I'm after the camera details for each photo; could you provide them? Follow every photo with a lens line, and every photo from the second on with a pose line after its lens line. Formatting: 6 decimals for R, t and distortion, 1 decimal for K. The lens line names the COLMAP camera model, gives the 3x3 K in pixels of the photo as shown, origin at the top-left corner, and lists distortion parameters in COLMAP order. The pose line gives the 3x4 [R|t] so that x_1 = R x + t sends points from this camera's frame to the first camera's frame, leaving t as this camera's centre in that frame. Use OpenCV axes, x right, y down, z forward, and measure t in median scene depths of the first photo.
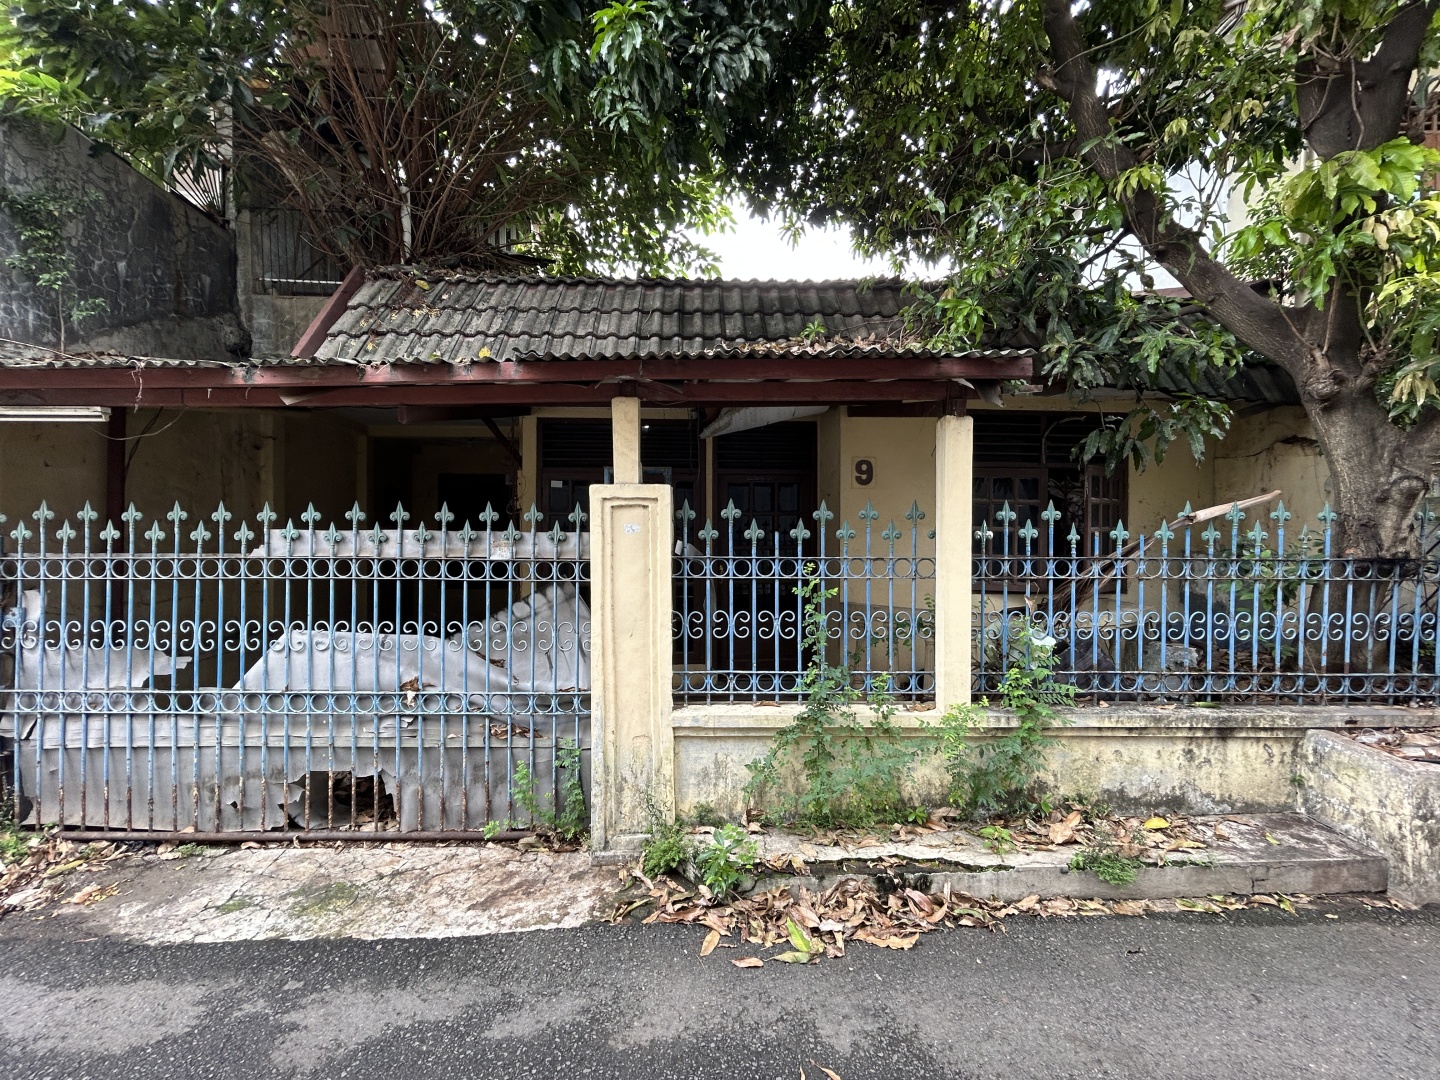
lens RADIAL K [[585.2, 0, 715.3], [0, 585.2, 537.5], [0, 0, 1]] dist [0.000329, 0.000543]
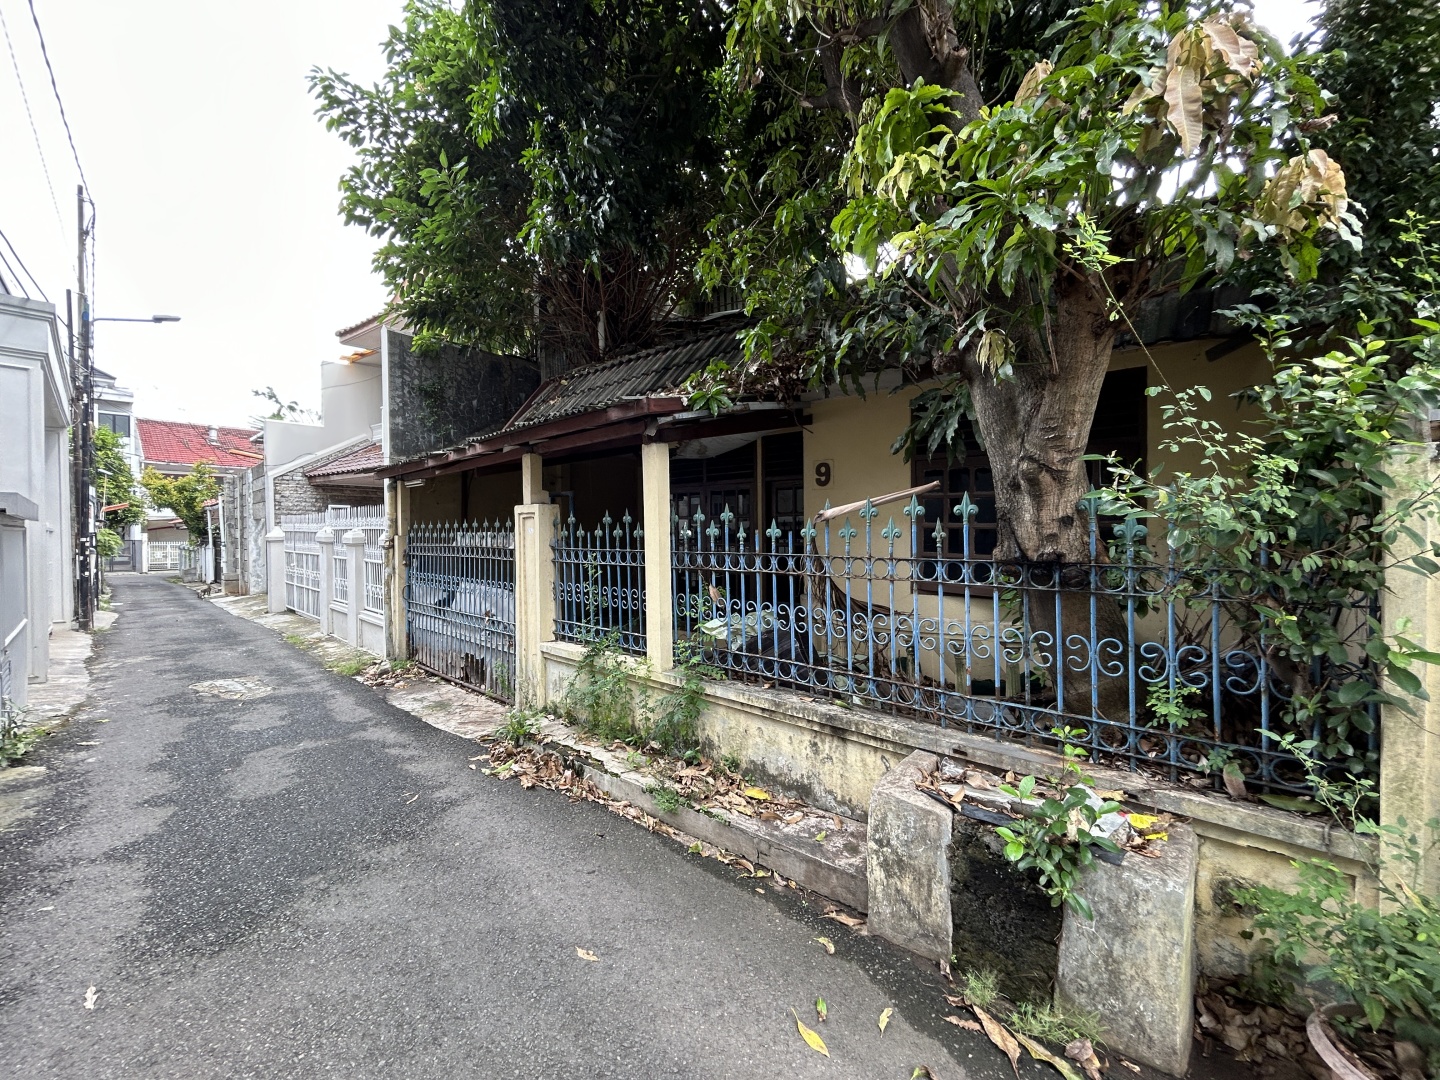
lens RADIAL K [[585.2, 0, 715.3], [0, 585.2, 537.5], [0, 0, 1]] dist [0.000329, 0.000543]
pose [[0.725129, 0.000135, -0.688613, 1.343403], [0.002735, 0.999992, 0.003076, 0.000705], [0.688608, -0.004114, 0.725122, 0.136413]]
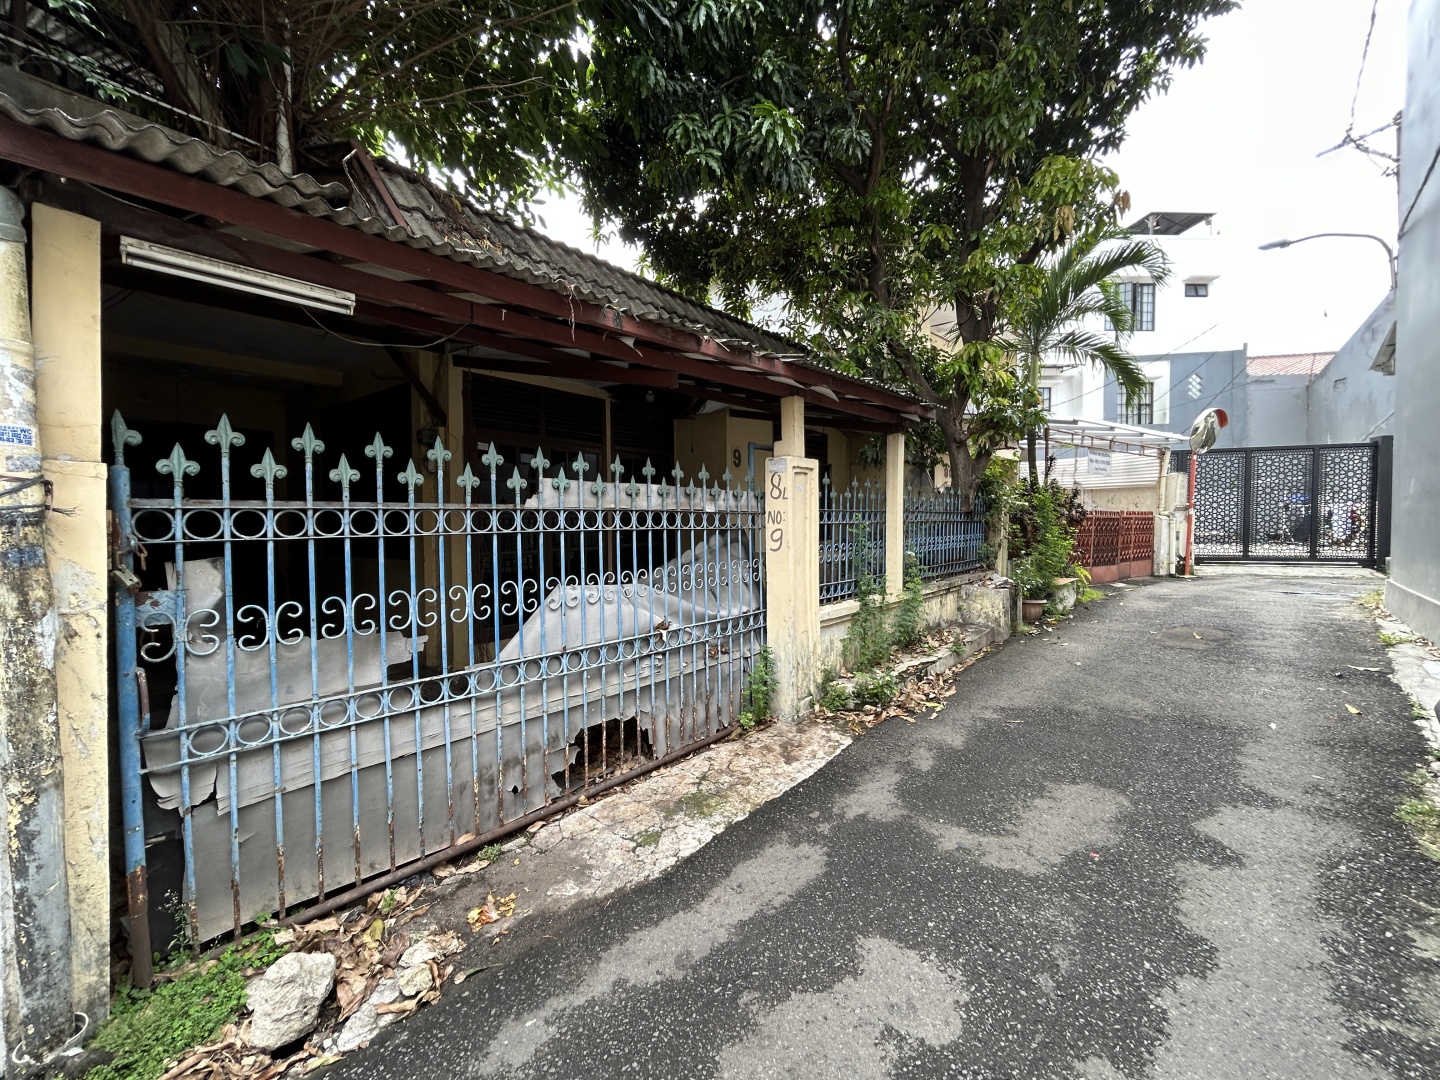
lens RADIAL K [[585.2, 0, 715.3], [0, 585.2, 537.5], [0, 0, 1]] dist [0.000329, 0.000543]
pose [[0.659812, -0.030338, 0.750818, -1.300670], [0.016724, 0.999530, 0.025690, 0.061505], [-0.751244, -0.004394, 0.660010, 0.199473]]
